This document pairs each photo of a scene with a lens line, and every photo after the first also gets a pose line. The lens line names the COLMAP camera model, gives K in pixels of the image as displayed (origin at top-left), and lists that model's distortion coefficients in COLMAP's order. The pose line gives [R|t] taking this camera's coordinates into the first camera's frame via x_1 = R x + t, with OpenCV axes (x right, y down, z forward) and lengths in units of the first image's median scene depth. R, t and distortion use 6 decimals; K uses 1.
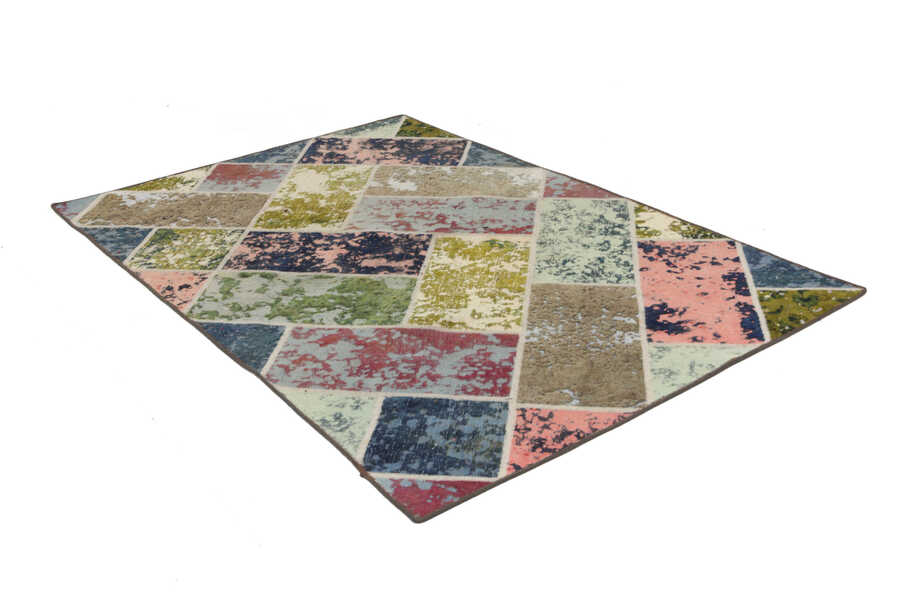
lens RADIAL K [[1050.6, 0, 446.8], [0, 1050.6, 299.6], [0, 0, 1]] dist [-0.037830, 0.000000]
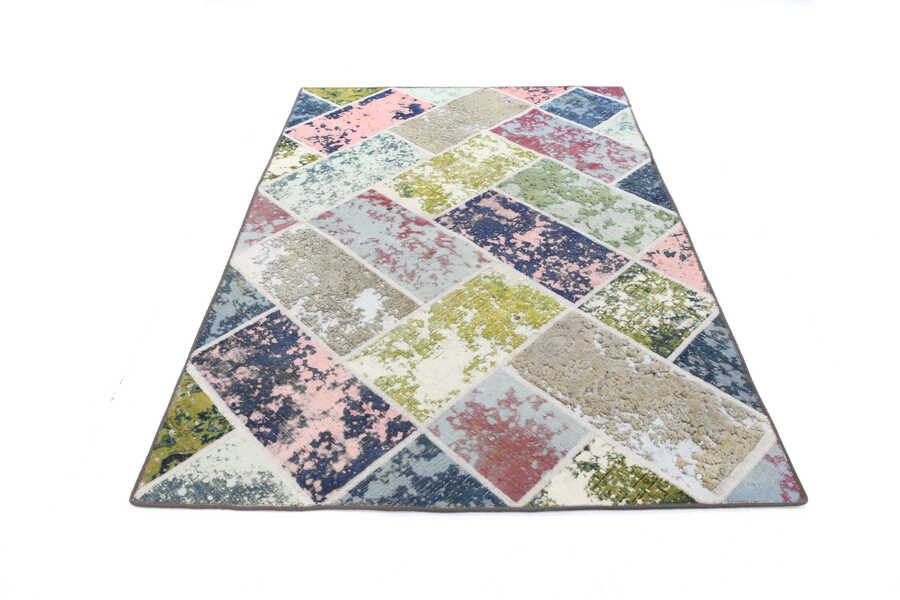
lens RADIAL K [[674.6, 0, 448.0], [0, 674.6, 306.9], [0, 0, 1]] dist [-0.079994, 0.015822]
pose [[-0.791403, -0.364196, 0.490960, -0.402597], [0.320437, 0.436801, 0.840550, -0.608844], [-0.520577, 0.822536, -0.228984, 1.240540]]
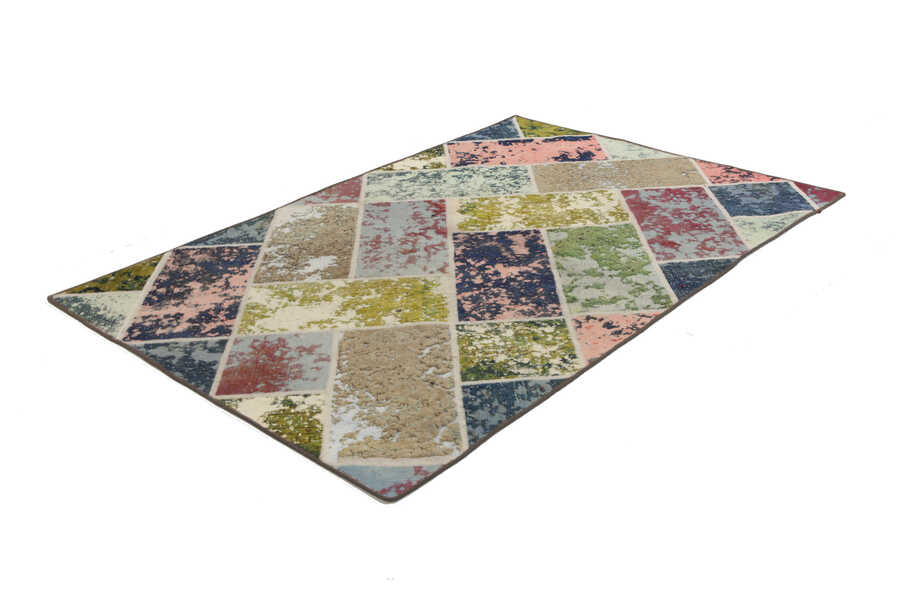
lens RADIAL K [[1006.2, 0, 451.2], [0, 1006.2, 297.6], [0, 0, 1]] dist [-0.044816, 0.000000]
pose [[-0.172478, -0.408712, 0.896217, -0.952640], [0.493514, 0.751561, 0.437720, -0.460821], [-0.852464, 0.517794, 0.072077, 0.974791]]
